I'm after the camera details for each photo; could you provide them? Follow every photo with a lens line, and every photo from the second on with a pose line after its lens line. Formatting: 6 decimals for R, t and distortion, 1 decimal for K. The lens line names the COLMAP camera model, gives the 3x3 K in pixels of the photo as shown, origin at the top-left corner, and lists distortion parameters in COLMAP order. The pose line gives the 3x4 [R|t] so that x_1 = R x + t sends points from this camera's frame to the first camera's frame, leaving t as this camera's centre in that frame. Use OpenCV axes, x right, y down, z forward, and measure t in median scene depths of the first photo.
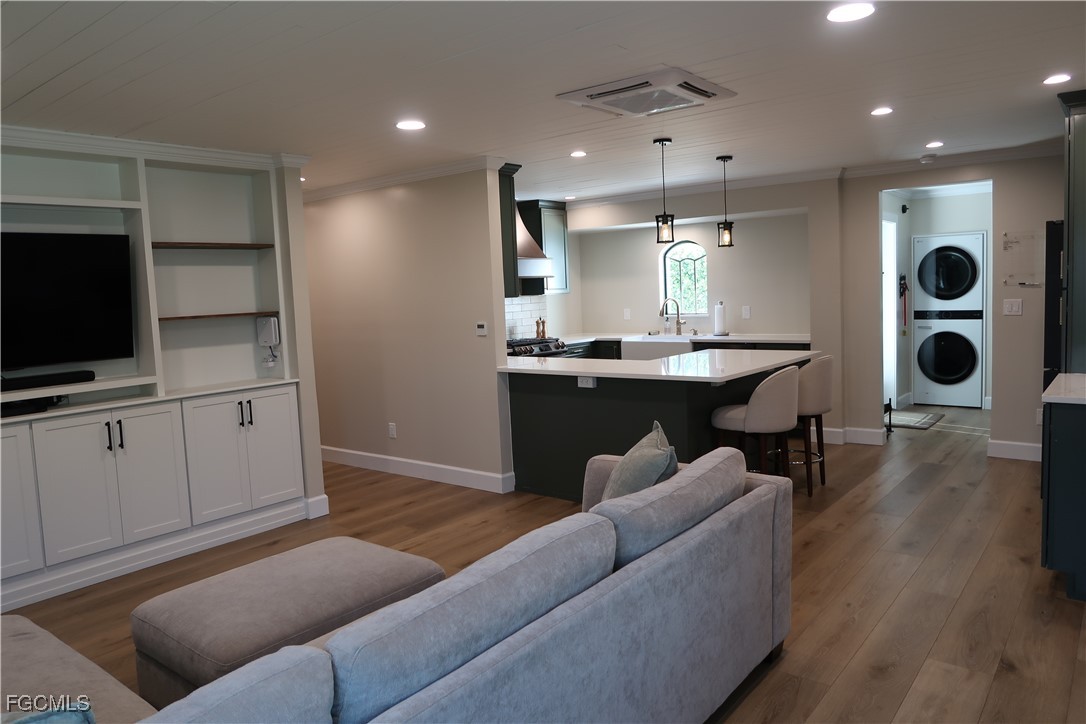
lens RADIAL K [[746.6, 0, 548.1], [0, 746.6, 348.8], [0, 0, 1]] dist [-0.028693, 0.005918]
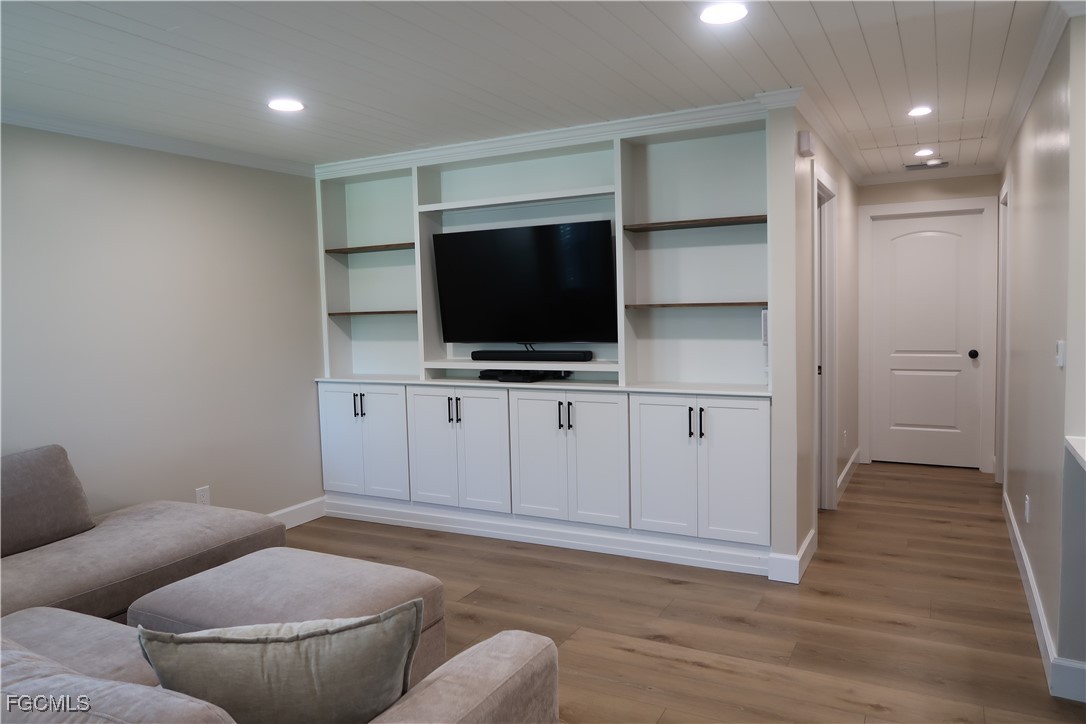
lens RADIAL K [[752.0, 0, 545.3], [0, 752.0, 349.6], [0, 0, 1]] dist [-0.029282, 0.003618]
pose [[0.177688, 0.100948, -0.978895, 0.315046], [-0.063316, 0.993836, 0.090996, -0.049982], [0.982048, 0.045811, 0.182985, 0.551693]]
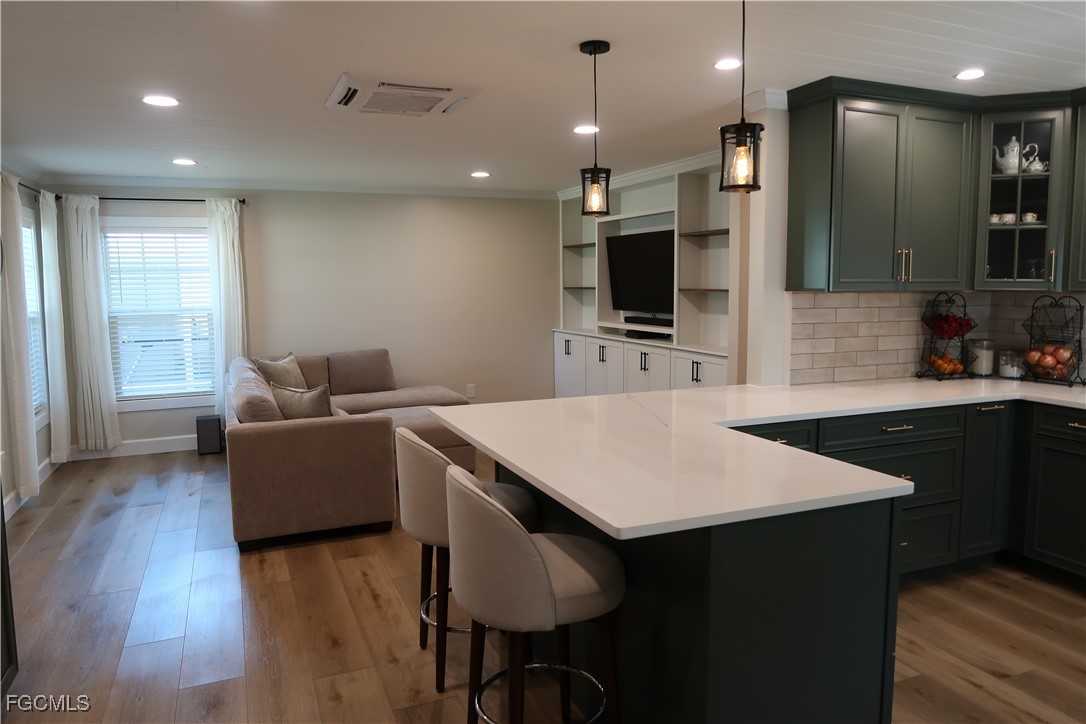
lens RADIAL K [[752.0, 0, 545.3], [0, 752.0, 349.6], [0, 0, 1]] dist [-0.029282, 0.003618]
pose [[-0.477744, 0.126391, -0.869359, 0.632907], [-0.048852, 0.984243, 0.169939, -0.118441], [0.877140, 0.123657, -0.464042, 1.105984]]
